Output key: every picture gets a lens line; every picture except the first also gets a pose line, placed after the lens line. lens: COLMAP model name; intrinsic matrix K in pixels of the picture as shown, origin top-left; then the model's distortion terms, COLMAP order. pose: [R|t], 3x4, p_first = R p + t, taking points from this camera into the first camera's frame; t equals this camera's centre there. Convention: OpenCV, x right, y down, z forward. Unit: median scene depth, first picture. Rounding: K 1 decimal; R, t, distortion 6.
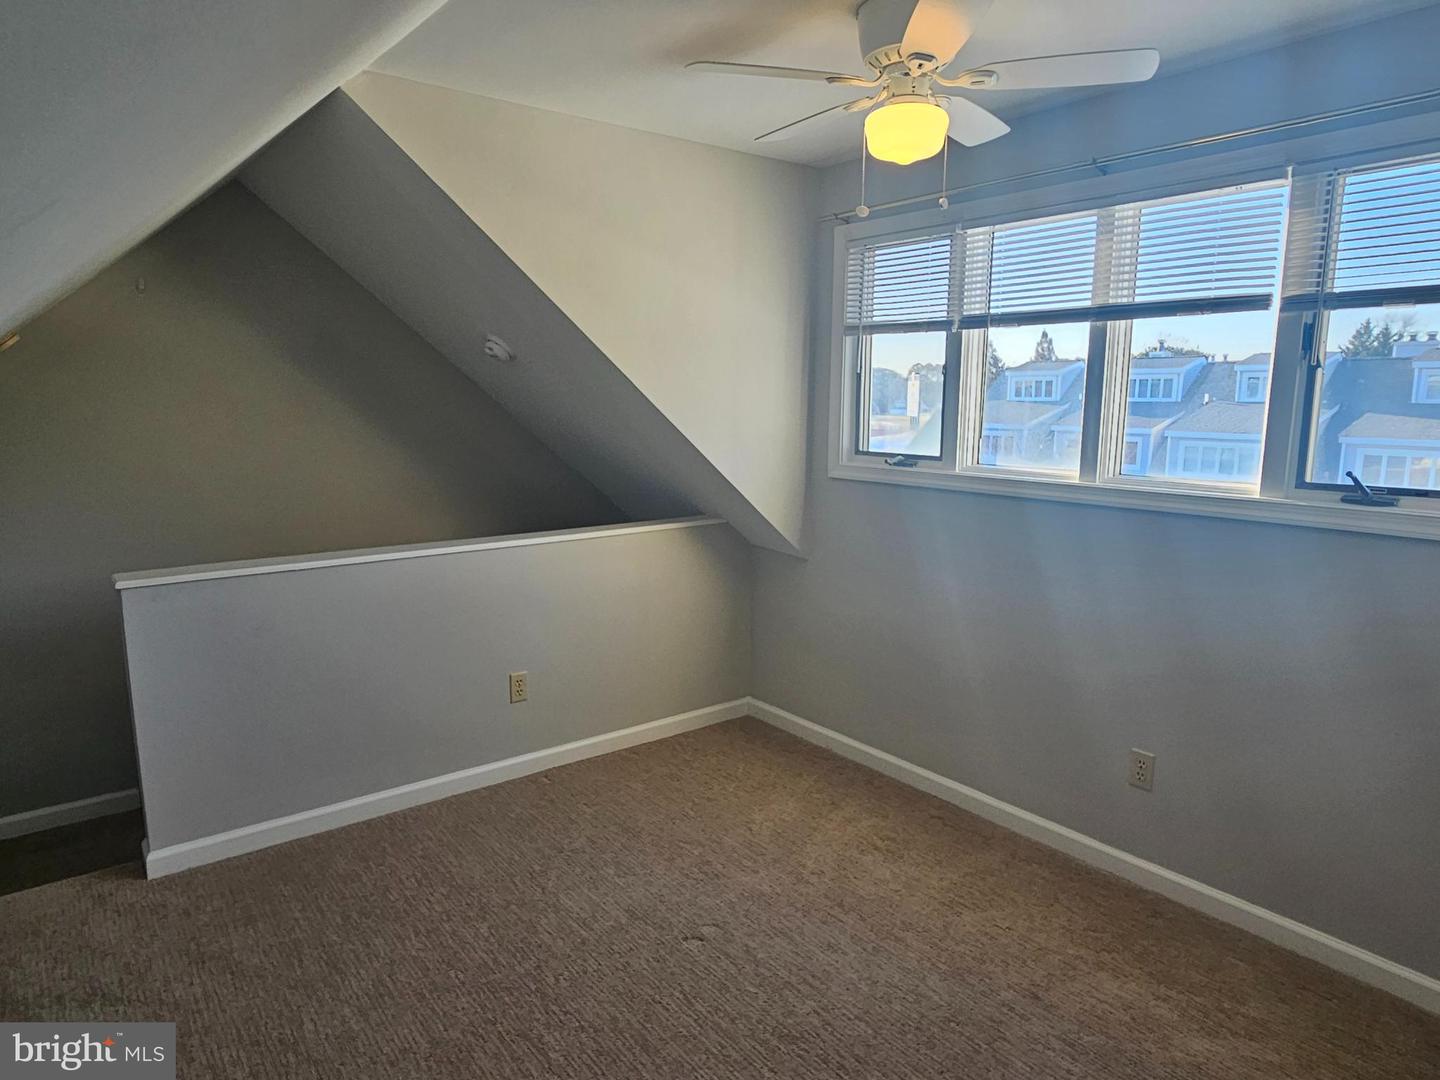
lens RADIAL K [[911.4, 0, 724.1], [0, 911.4, 544.2], [0, 0, 1]] dist [0.004070, -0.004322]
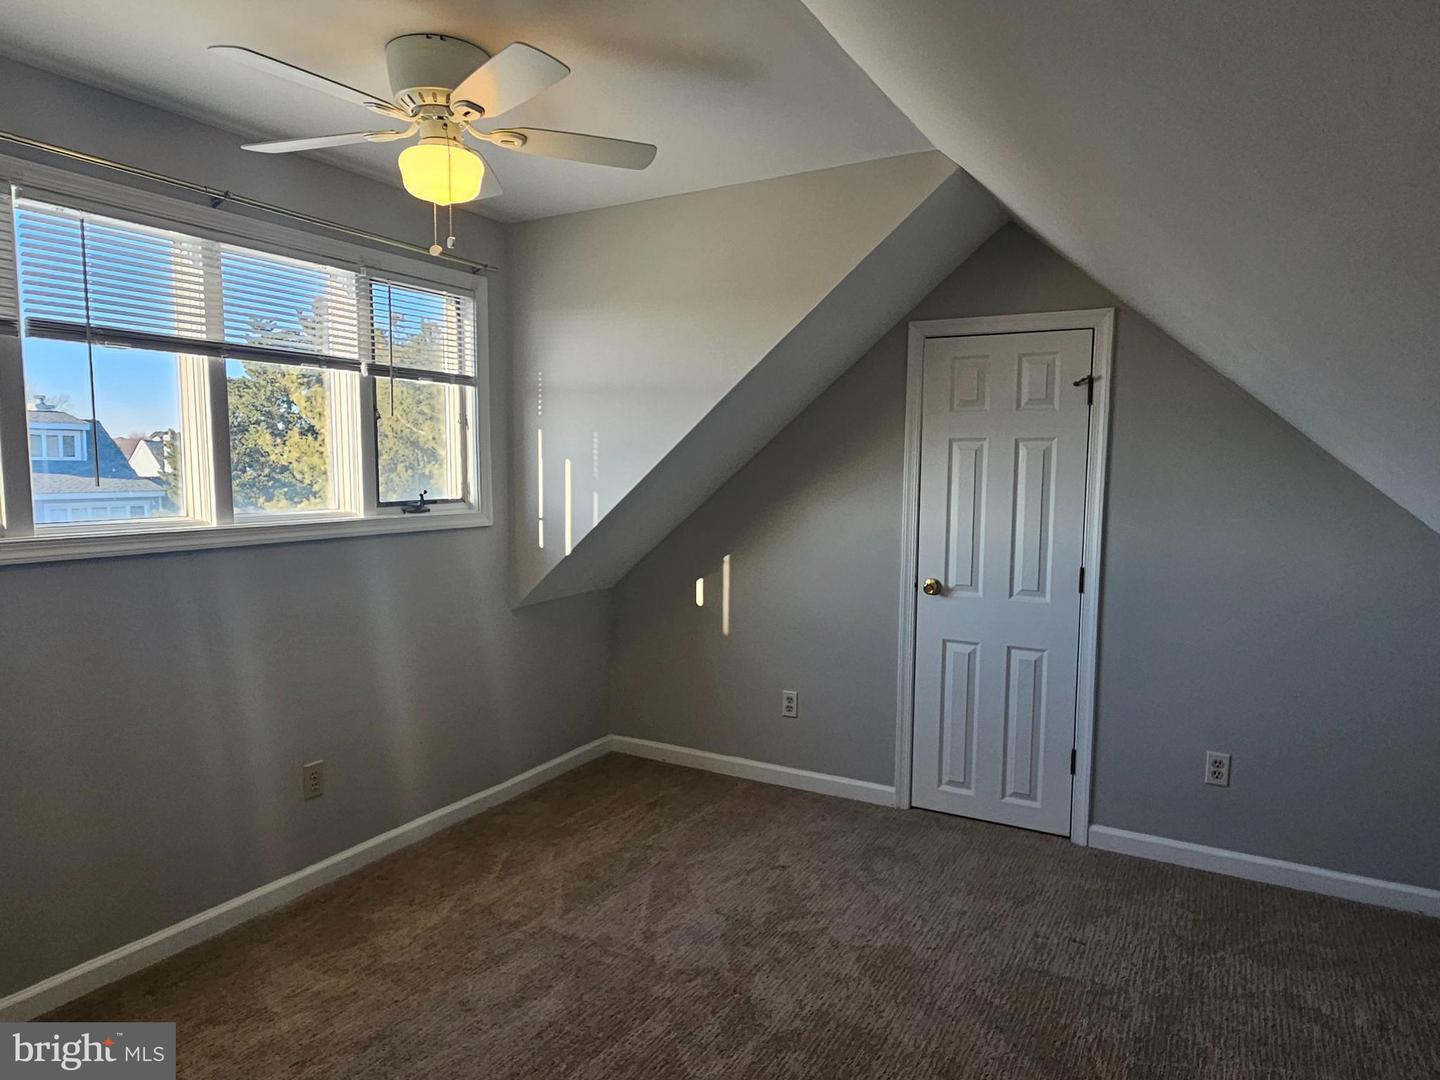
lens RADIAL K [[911.4, 0, 723.5], [0, 911.4, 540.6], [0, 0, 1]] dist [0.004070, -0.004322]
pose [[-0.377967, -0.107174, 0.919595, -0.715606], [0.117943, 0.979610, 0.162645, -0.153048], [-0.918276, 0.169934, -0.357620, 0.912020]]
